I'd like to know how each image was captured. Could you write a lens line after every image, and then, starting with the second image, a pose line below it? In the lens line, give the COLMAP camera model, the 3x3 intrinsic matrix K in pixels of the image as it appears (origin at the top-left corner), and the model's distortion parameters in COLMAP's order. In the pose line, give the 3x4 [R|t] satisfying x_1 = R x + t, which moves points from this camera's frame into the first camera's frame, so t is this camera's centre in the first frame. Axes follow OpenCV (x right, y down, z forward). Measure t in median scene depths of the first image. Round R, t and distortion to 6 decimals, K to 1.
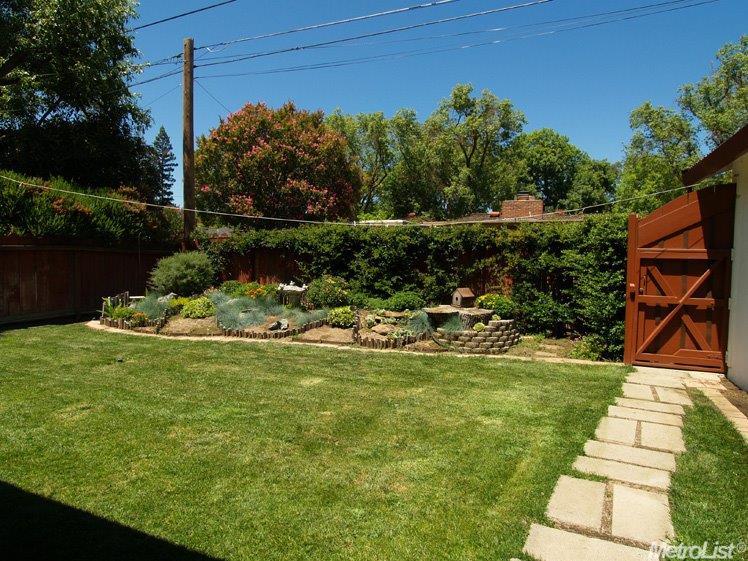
lens RADIAL K [[471.6, 0, 368.1], [0, 471.6, 280.2], [0, 0, 1]] dist [-0.026605, 0.002020]
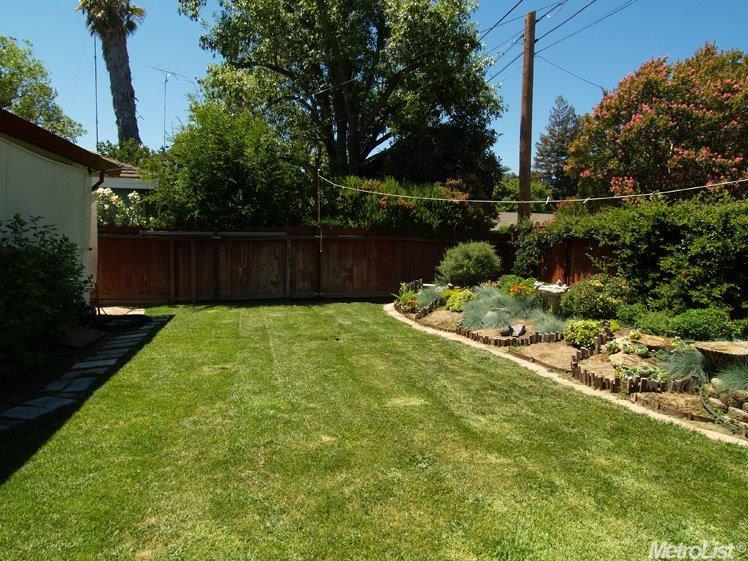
lens RADIAL K [[471.6, 0, 368.1], [0, 471.6, 280.2], [0, 0, 1]] dist [-0.026605, 0.002020]
pose [[0.595172, 0.068168, -0.800702, 0.269243], [-0.056417, 0.997482, 0.042985, -0.012166], [0.801616, 0.019589, 0.597519, 0.267518]]
